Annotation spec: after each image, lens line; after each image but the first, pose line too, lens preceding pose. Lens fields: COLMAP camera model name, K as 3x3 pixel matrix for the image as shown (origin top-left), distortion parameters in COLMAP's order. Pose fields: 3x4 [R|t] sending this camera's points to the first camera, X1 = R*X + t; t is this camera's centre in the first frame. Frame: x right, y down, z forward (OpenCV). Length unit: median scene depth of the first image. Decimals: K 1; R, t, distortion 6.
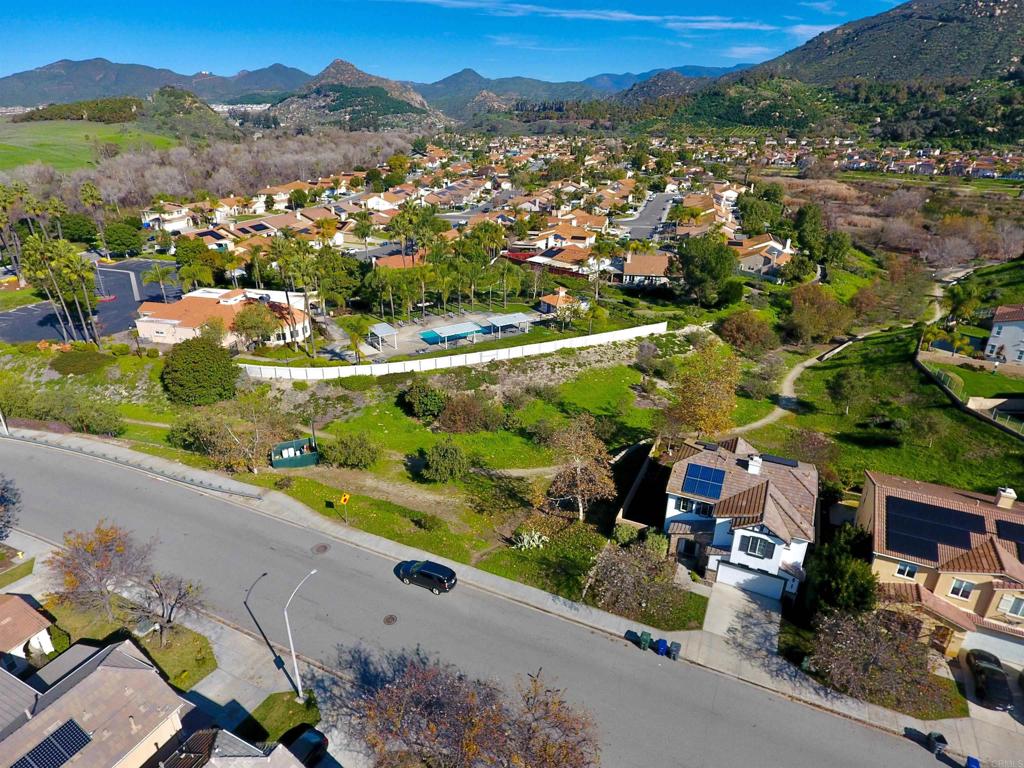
lens RADIAL K [[595.9, 0, 513.0], [0, 595.9, 381.5], [0, 0, 1]] dist [0.001504, -0.001398]
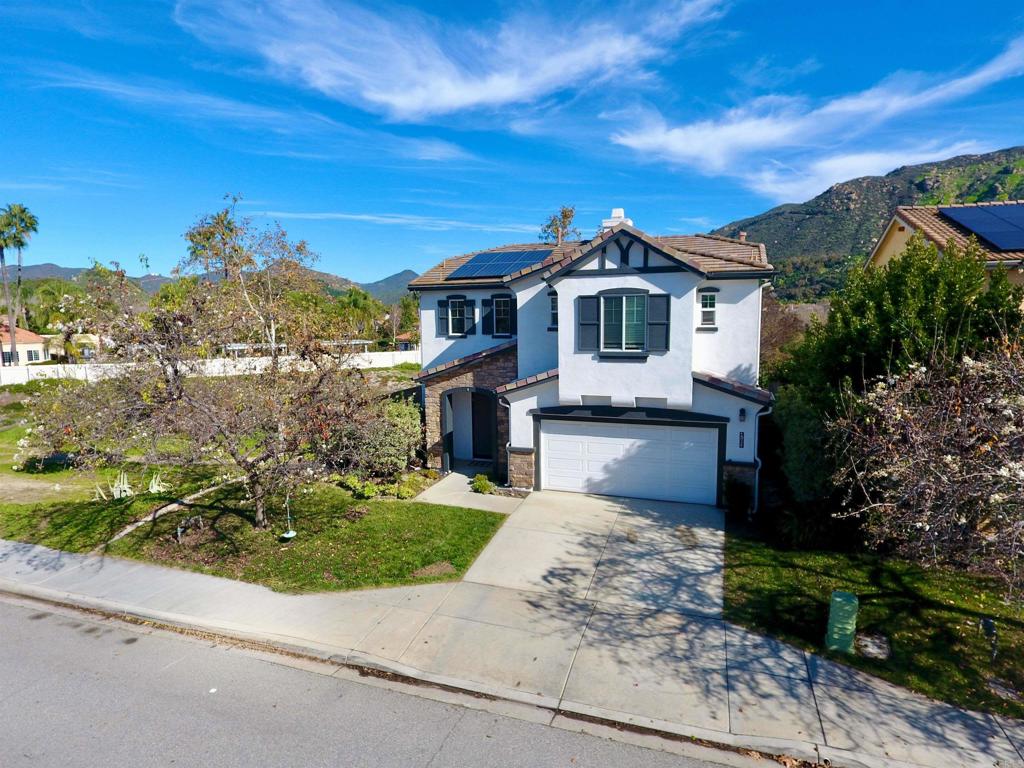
lens RADIAL K [[595.9, 0, 509.0], [0, 595.9, 379.9], [0, 0, 1]] dist [0.001504, -0.001398]
pose [[0.995136, -0.029970, 0.093844, 0.312299], [0.056374, 0.954454, -0.292983, 0.402746], [-0.080789, 0.296848, 0.951501, 0.691881]]
